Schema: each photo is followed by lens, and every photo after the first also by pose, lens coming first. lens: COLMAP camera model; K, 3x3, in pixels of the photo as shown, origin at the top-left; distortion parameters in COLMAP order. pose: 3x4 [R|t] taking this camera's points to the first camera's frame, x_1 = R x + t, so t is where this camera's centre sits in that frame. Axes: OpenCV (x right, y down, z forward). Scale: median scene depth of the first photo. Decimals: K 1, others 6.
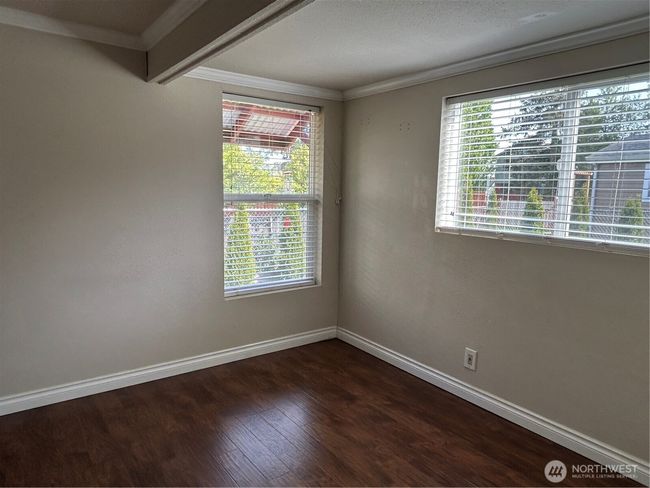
lens RADIAL K [[438.6, 0, 325.0], [0, 438.6, 244.0], [0, 0, 1]] dist [0.004080, -0.030421]
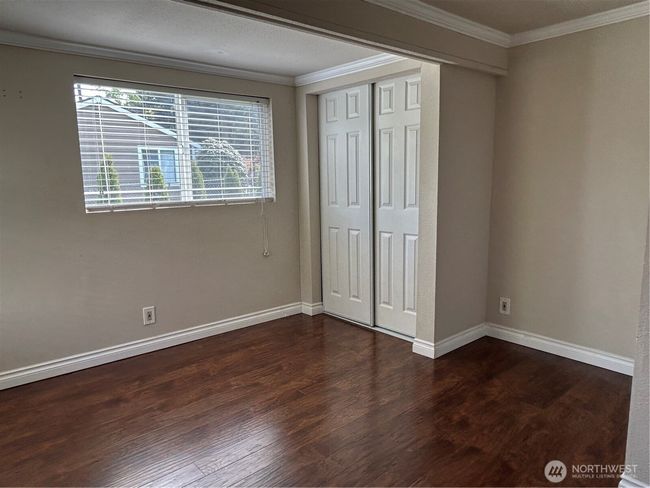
lens RADIAL K [[438.6, 0, 325.0], [0, 438.6, 244.0], [0, 0, 1]] dist [0.004080, -0.030421]
pose [[-0.079851, -0.175960, 0.981153, -0.838112], [0.136181, 0.973142, 0.185606, -0.075922], [-0.987461, 0.148436, -0.053744, 0.596727]]
